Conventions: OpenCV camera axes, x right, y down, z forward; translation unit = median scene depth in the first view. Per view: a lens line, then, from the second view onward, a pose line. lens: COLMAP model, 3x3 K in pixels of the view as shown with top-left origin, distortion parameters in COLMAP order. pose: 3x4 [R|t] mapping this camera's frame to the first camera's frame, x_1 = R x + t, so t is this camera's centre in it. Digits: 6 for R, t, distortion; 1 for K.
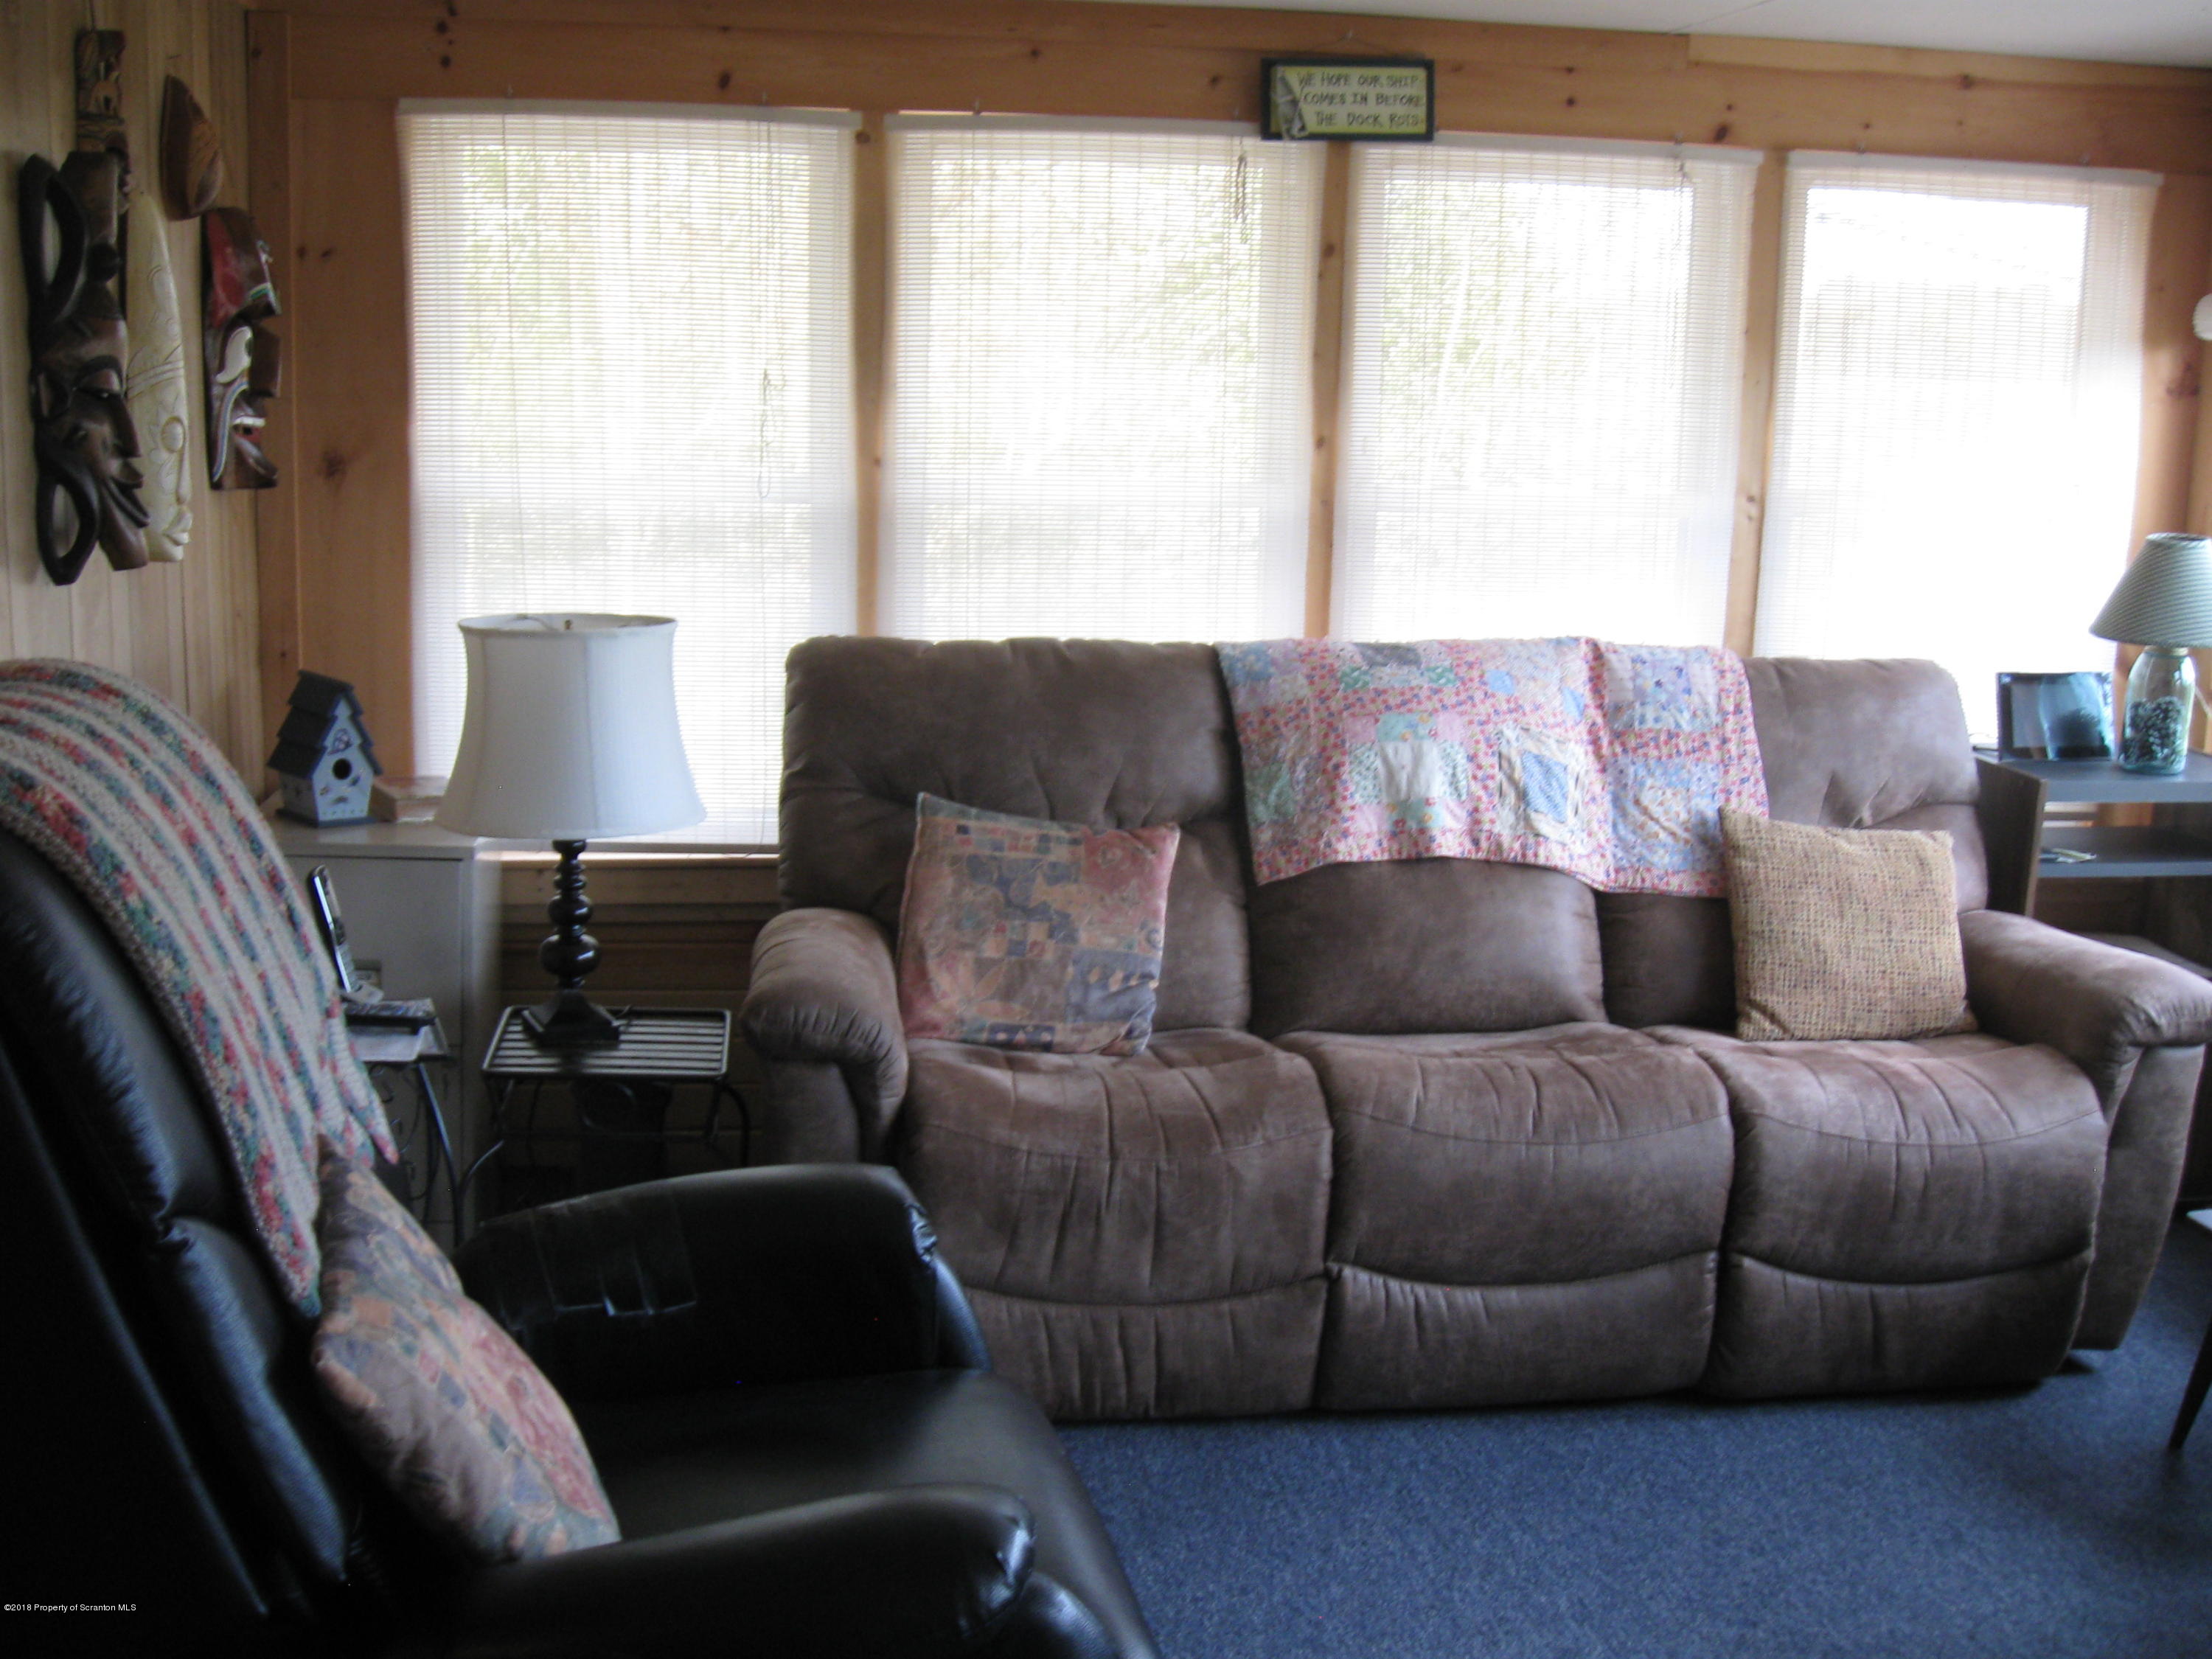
lens RADIAL K [[2331.1, 0, 1115.4], [0, 2331.1, 828.6], [0, 0, 1]] dist [-0.114143, 0.000000]
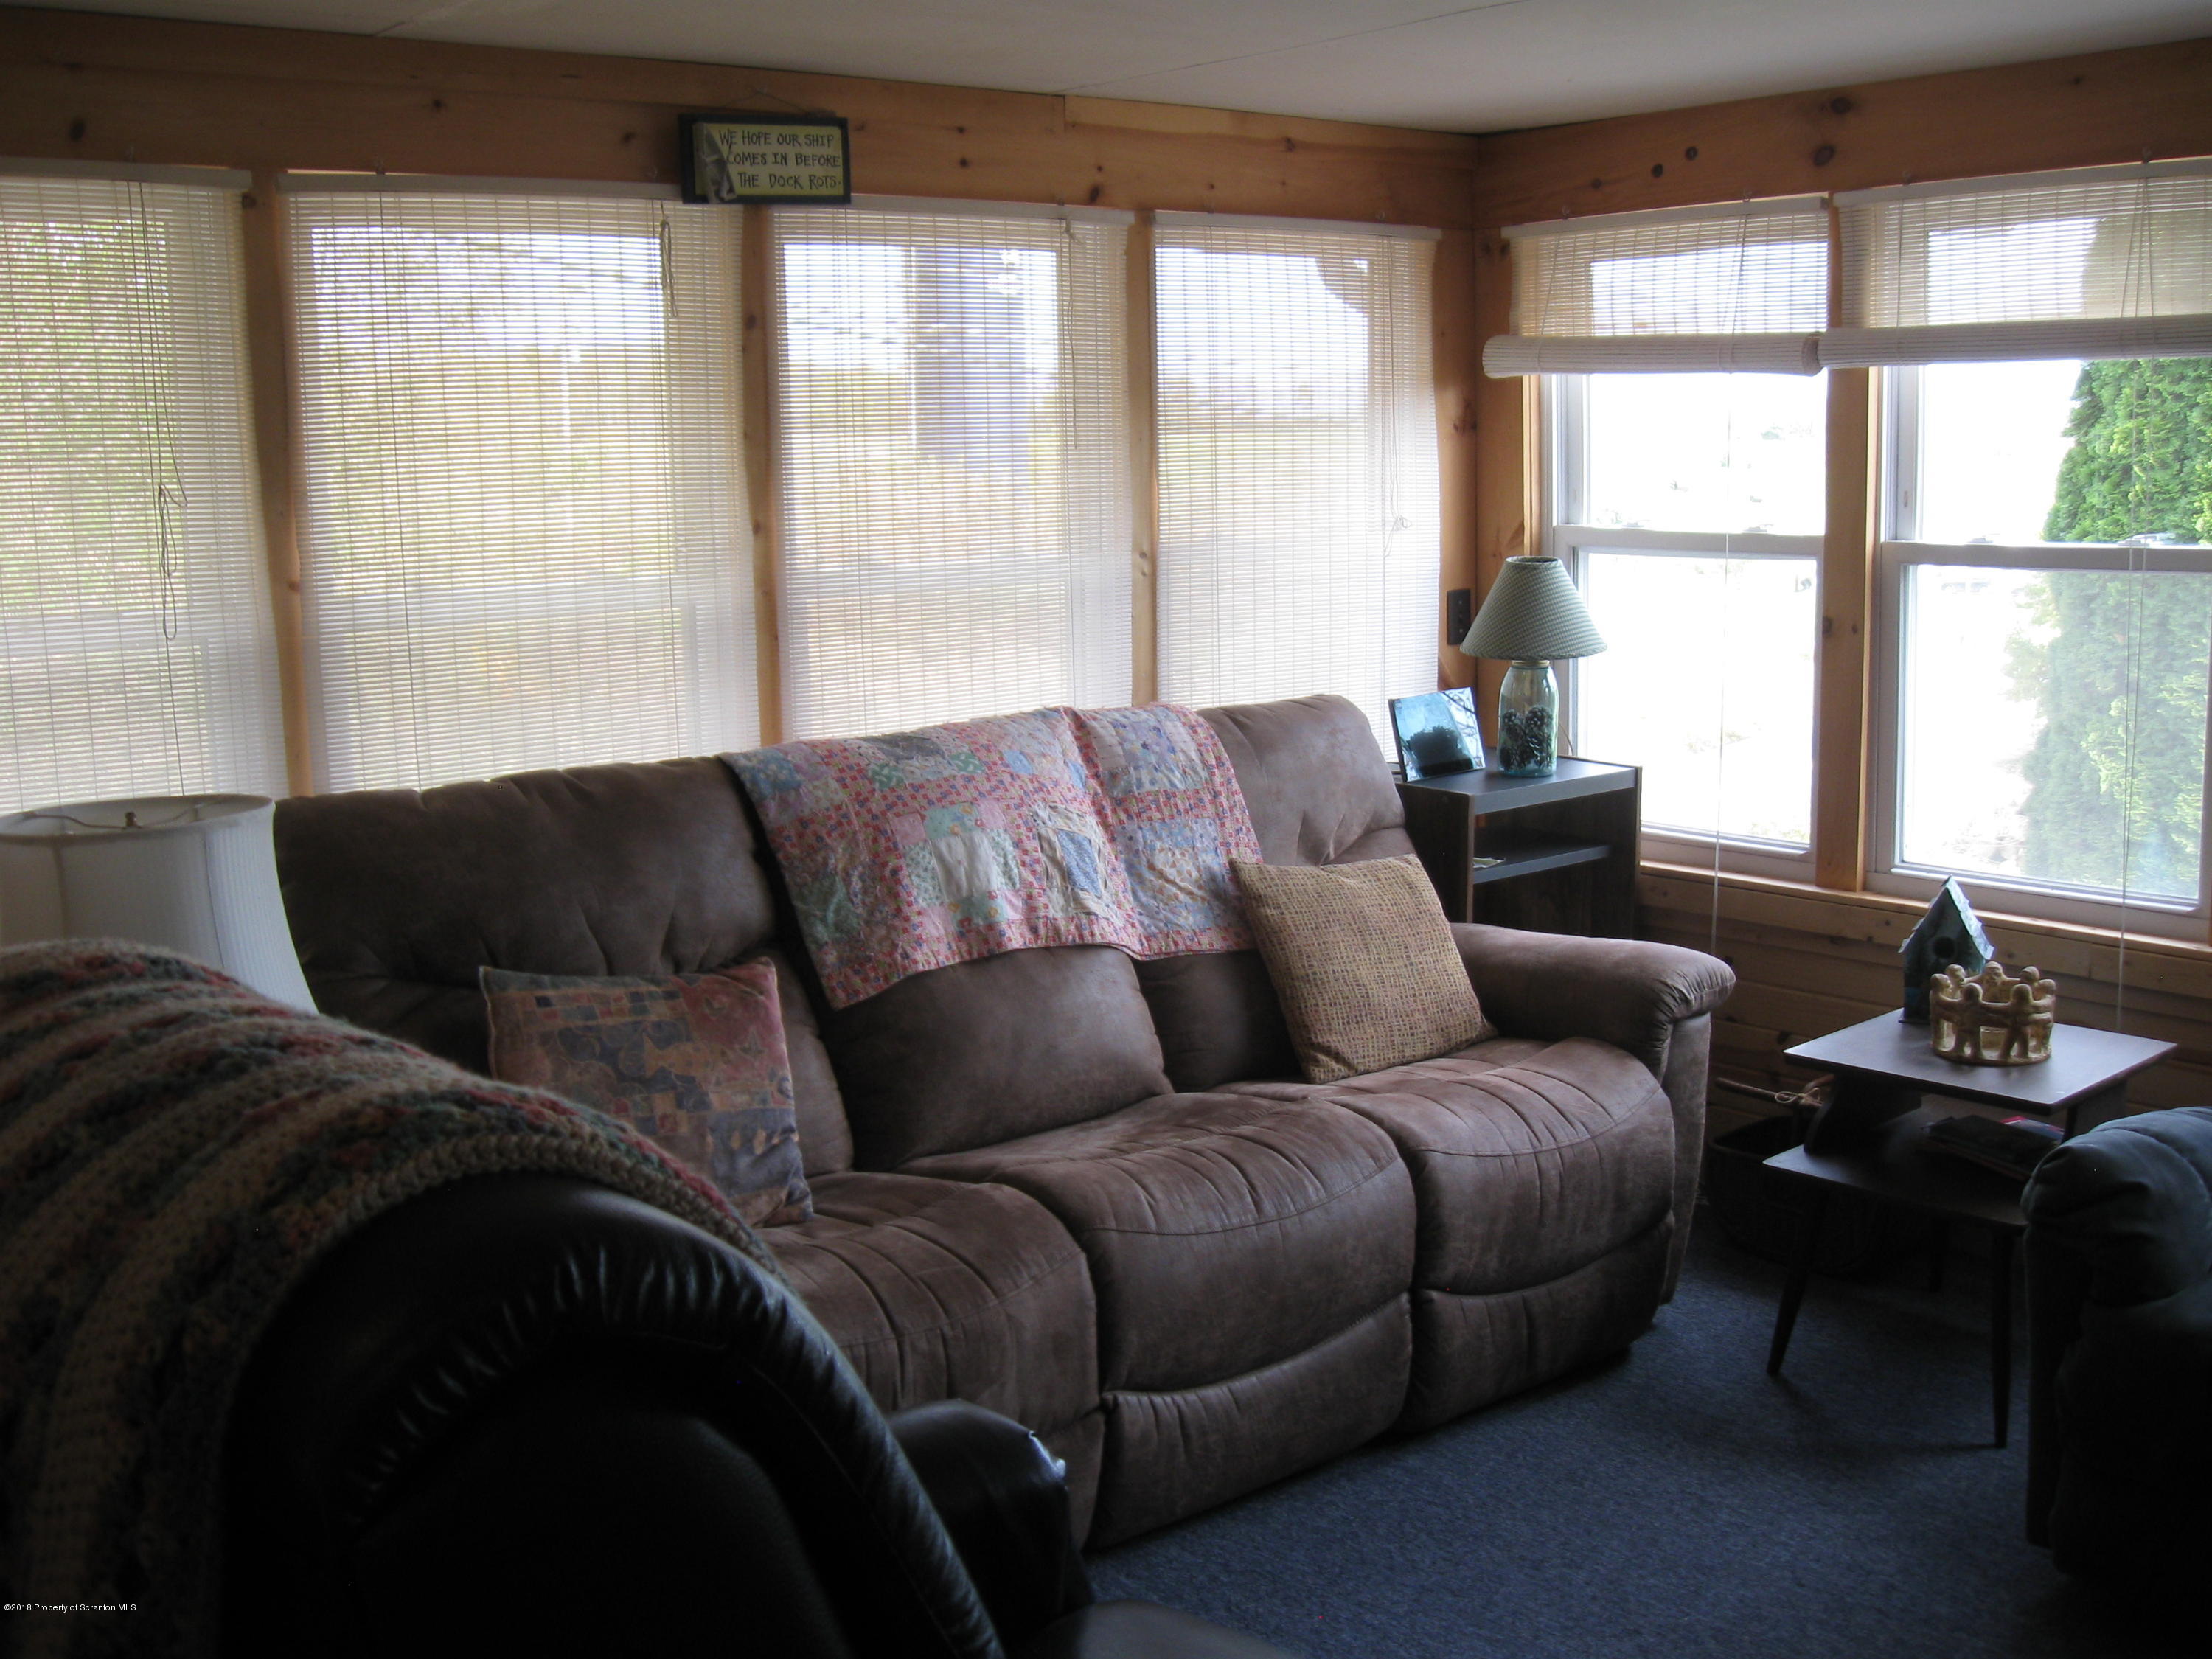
lens RADIAL K [[2331.1, 0, 1104.0], [0, 2331.1, 828.0], [0, 0, 1]] dist [-0.114143, 0.000000]
pose [[0.853648, -0.124005, 0.505873, -0.302246], [0.138594, 0.990310, 0.008883, -0.040566], [-0.502072, 0.062528, 0.862562, 0.153238]]
